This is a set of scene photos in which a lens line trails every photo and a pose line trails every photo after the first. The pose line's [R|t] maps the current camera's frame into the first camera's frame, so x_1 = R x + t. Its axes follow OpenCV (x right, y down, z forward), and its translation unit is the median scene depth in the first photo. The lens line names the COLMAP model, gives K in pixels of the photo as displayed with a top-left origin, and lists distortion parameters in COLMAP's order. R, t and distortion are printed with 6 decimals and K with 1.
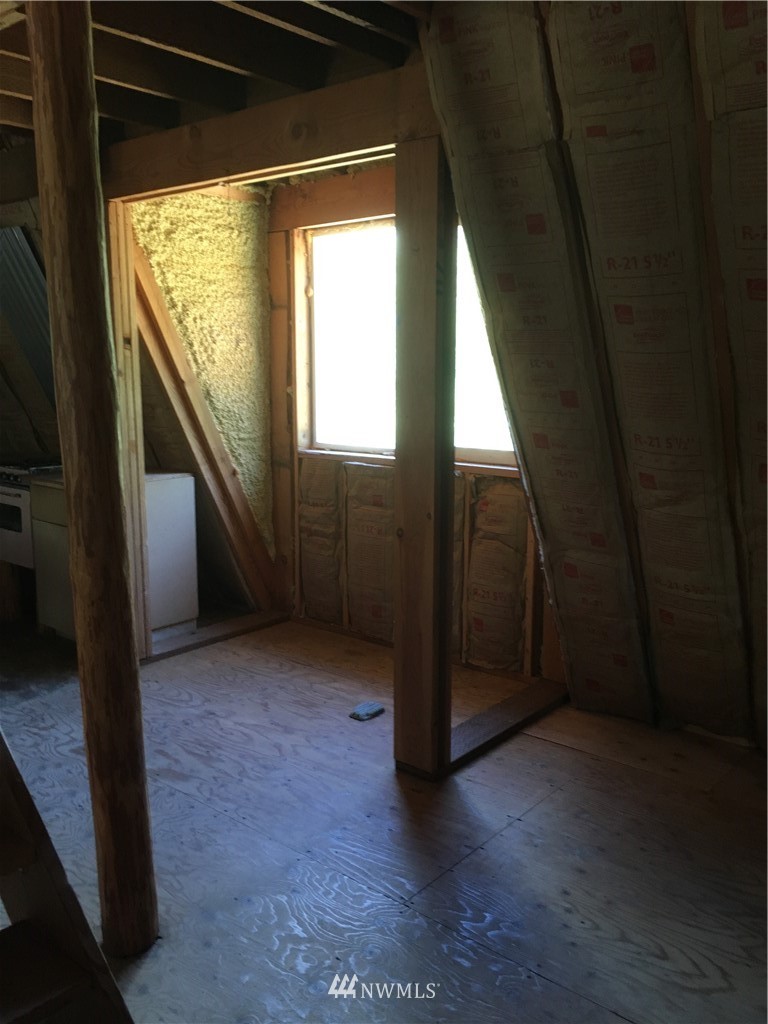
lens RADIAL K [[869.1, 0, 385.1], [0, 869.1, 512.8], [0, 0, 1]] dist [0.031045, -0.030009]
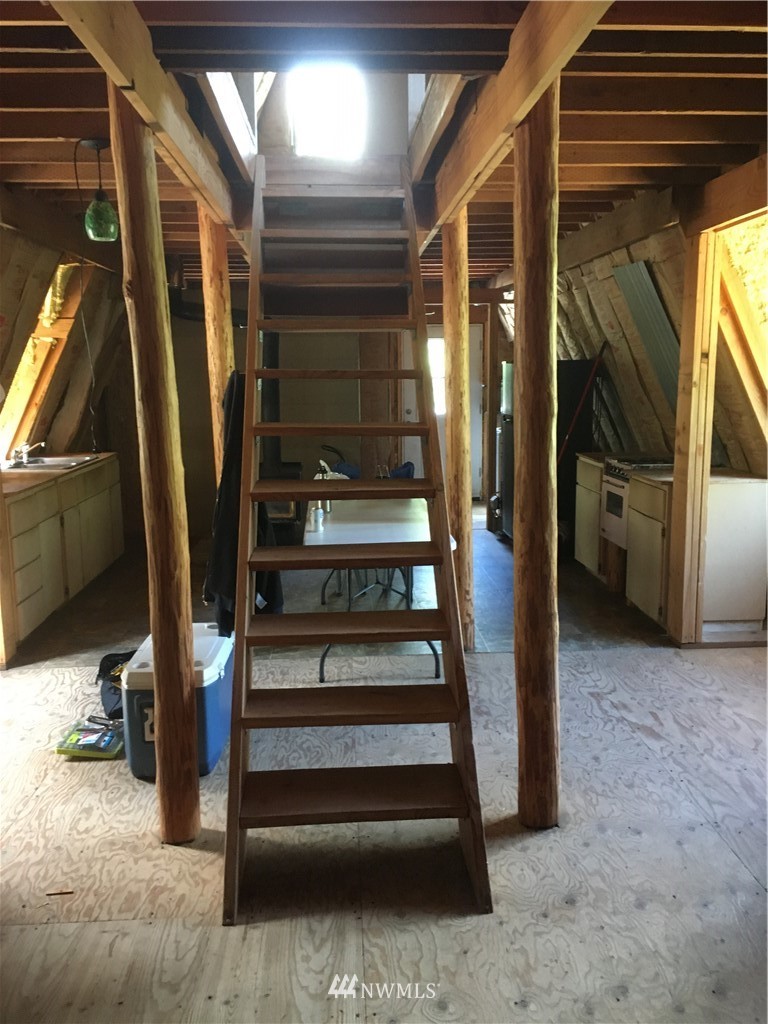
lens RADIAL K [[869.1, 0, 383.8], [0, 869.1, 511.8], [0, 0, 1]] dist [0.031045, -0.030009]
pose [[0.676248, 0.108944, -0.728574, 0.281859], [-0.113840, 0.992579, 0.042757, 0.000319], [0.727825, 0.054026, 0.683631, -0.055080]]
